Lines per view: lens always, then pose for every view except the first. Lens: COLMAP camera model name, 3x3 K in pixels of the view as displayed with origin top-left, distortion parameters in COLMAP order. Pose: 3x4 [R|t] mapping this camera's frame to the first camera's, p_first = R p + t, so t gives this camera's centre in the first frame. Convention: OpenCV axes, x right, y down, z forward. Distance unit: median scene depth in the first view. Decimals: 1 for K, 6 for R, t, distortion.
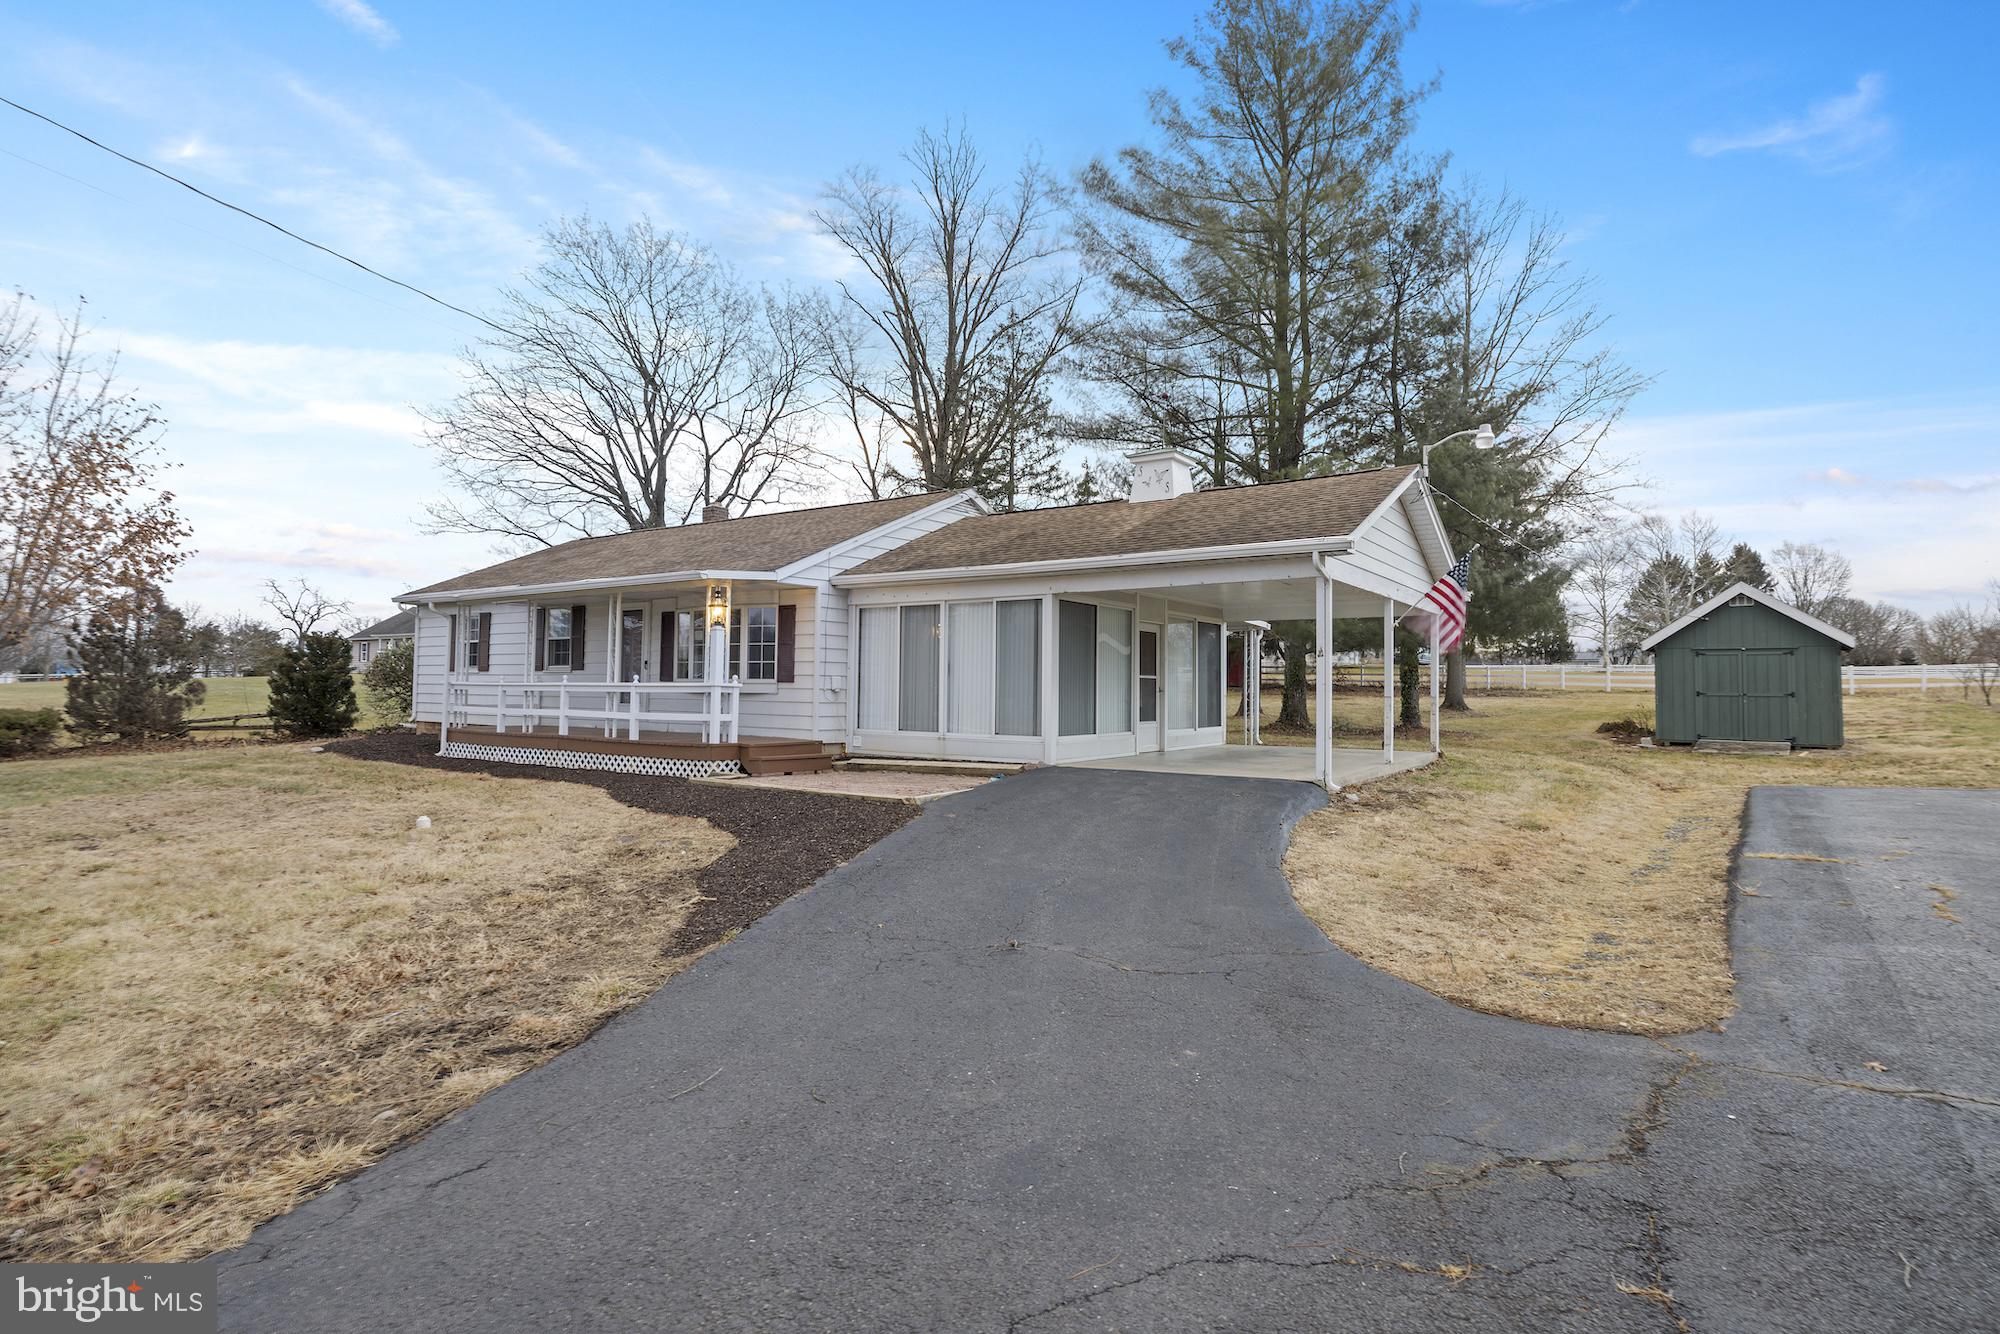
lens RADIAL K [[1013.8, 0, 1000.0], [0, 1013.8, 667.0], [0, 0, 1]] dist [0.000769, 0.000307]
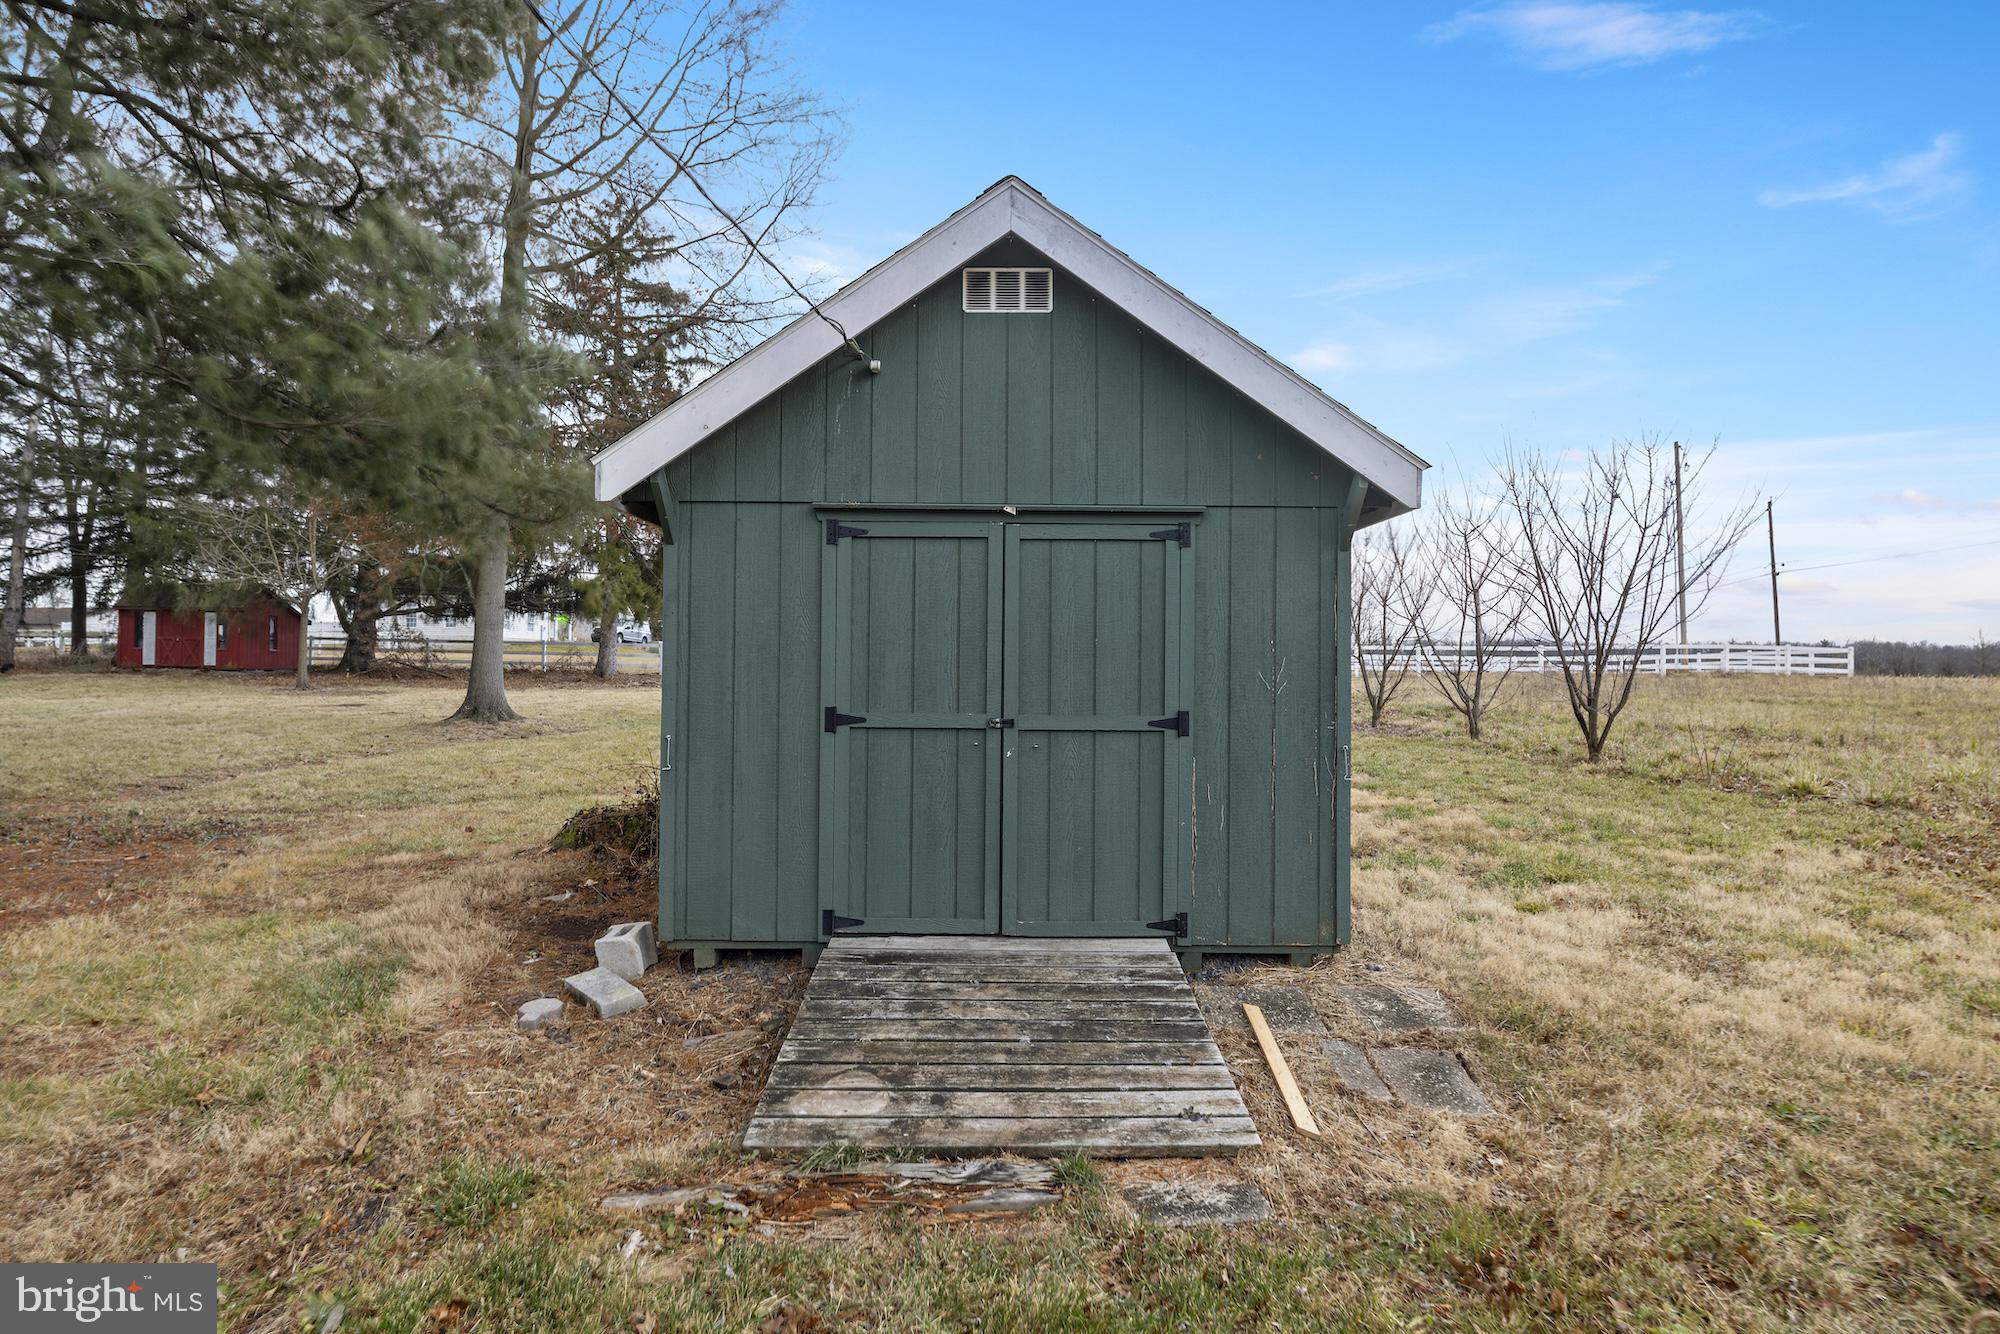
lens RADIAL K [[1013.8, 0, 1000.0], [0, 1013.8, 667.0], [0, 0, 1]] dist [0.000769, 0.000307]
pose [[0.774704, 0.007978, 0.632274, 0.678521], [-0.017746, 0.999801, 0.009127, 0.015131], [-0.632075, -0.018291, 0.774691, 0.949525]]
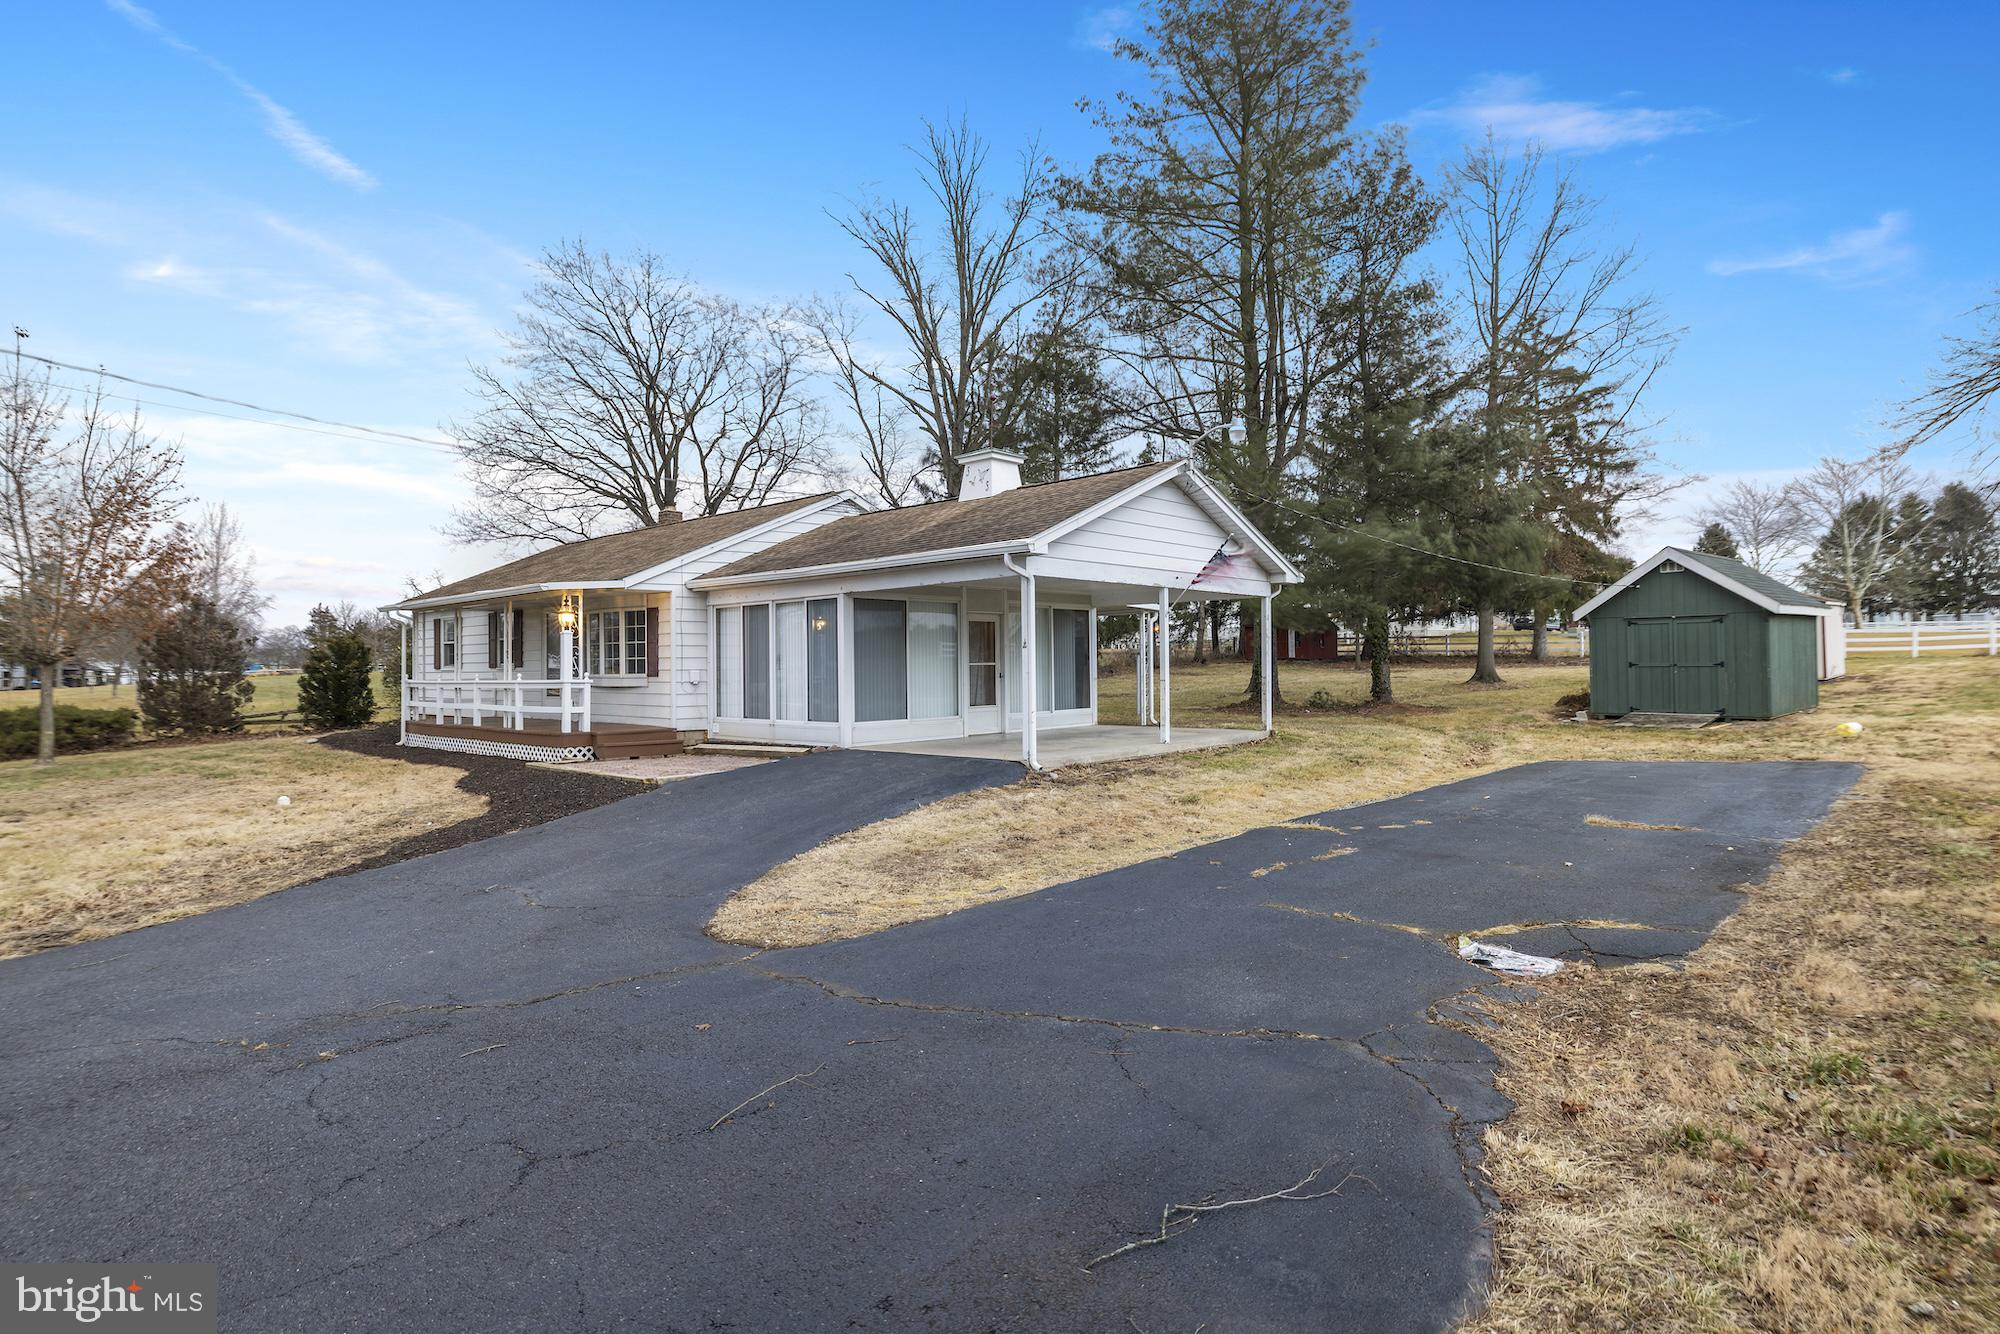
lens RADIAL K [[1052.1, 0, 1000.0], [0, 1052.1, 667.0], [0, 0, 1]] dist [0.002078, 0.000245]
pose [[0.990480, -0.021611, -0.135946, 0.269781], [0.024747, 0.999464, 0.021417, -0.008929], [0.135410, -0.024578, 0.990485, -0.083147]]
